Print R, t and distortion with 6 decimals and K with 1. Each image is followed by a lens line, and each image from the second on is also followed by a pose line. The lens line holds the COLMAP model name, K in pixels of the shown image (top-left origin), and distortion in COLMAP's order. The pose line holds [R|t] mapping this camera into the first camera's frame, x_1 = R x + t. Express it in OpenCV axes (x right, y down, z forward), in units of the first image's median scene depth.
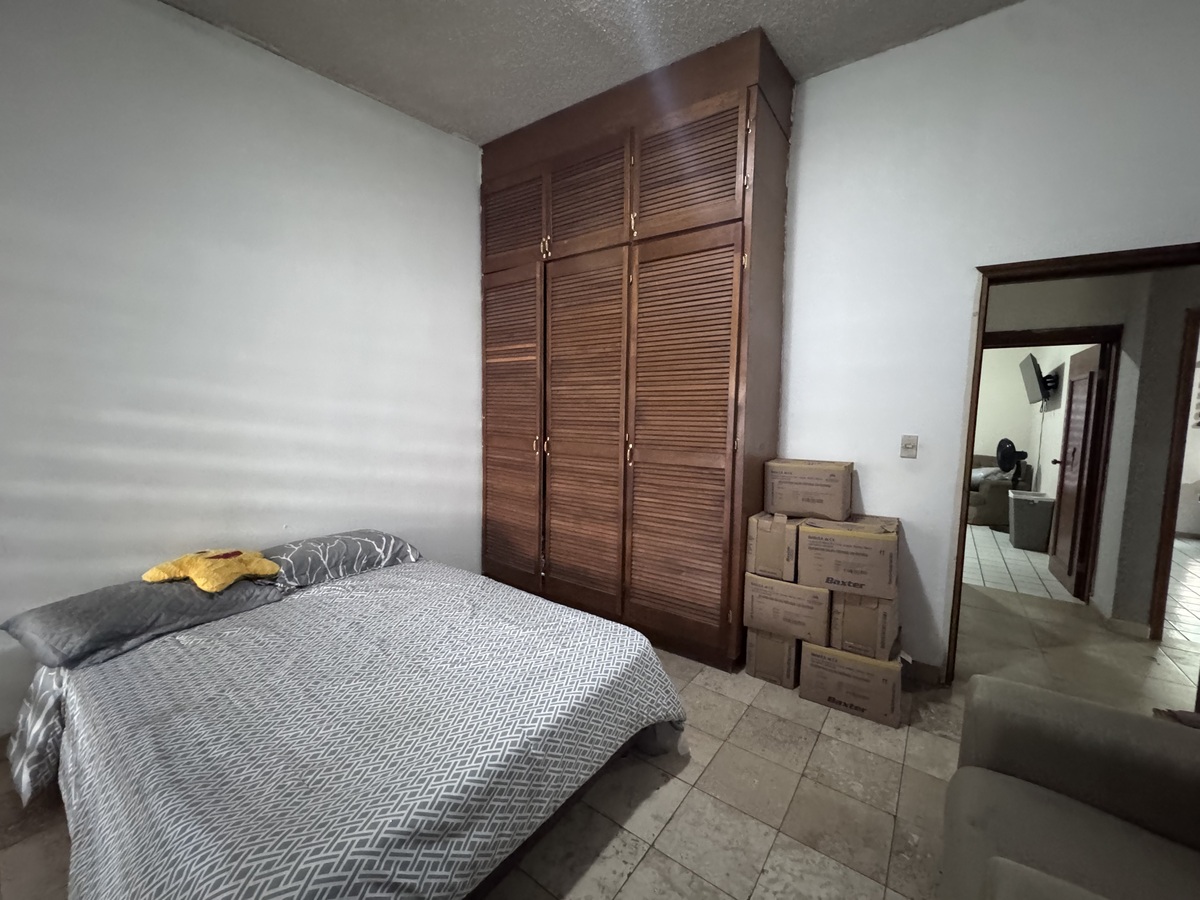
lens RADIAL K [[479.6, 0, 600.5], [0, 479.6, 453.1], [0, 0, 1]] dist [-0.001792, 0.000079]
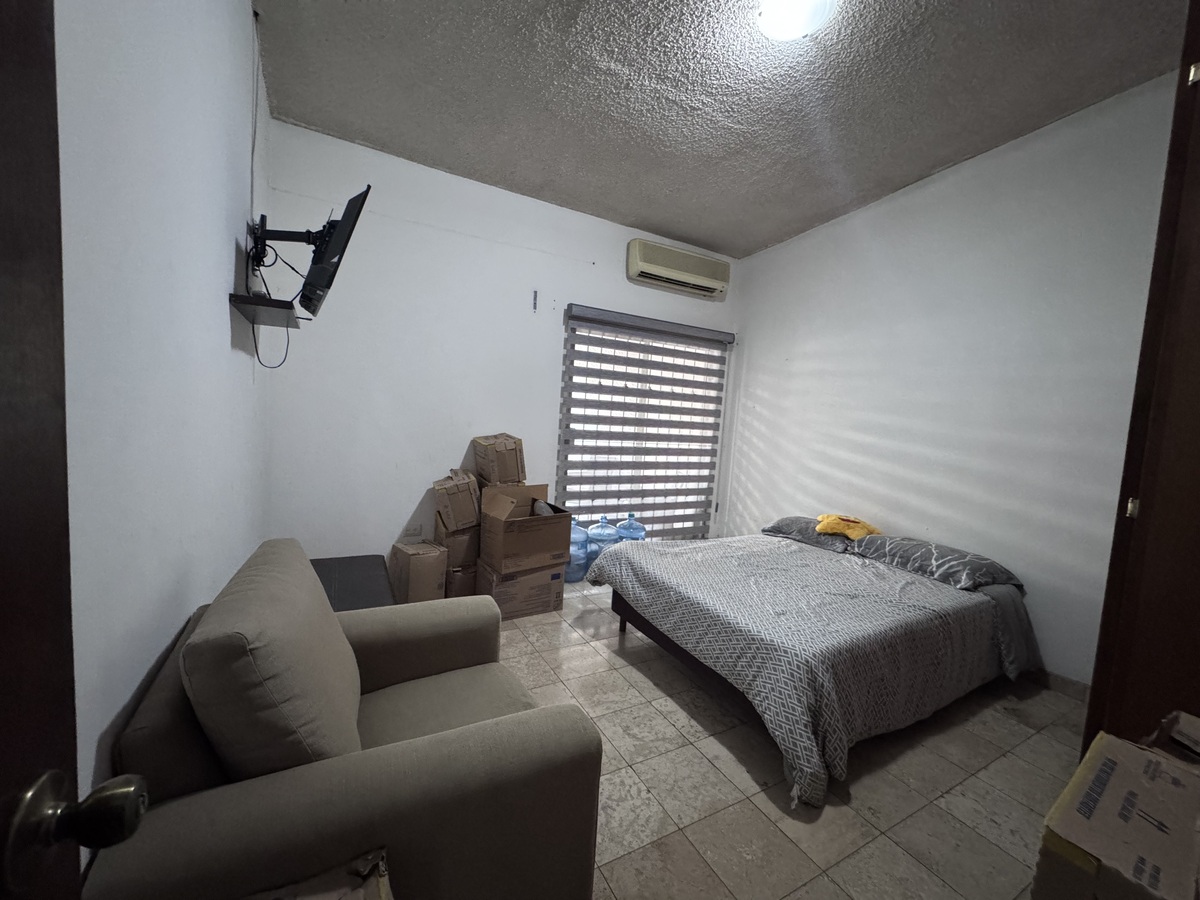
lens RADIAL K [[479.6, 0, 599.5], [0, 479.6, 449.5], [0, 0, 1]] dist [-0.001792, 0.000079]
pose [[-0.420131, 0.022078, -0.907195, 0.946422], [-0.151740, 0.983920, 0.094218, -0.043861], [0.894687, 0.177242, -0.410025, 0.794216]]
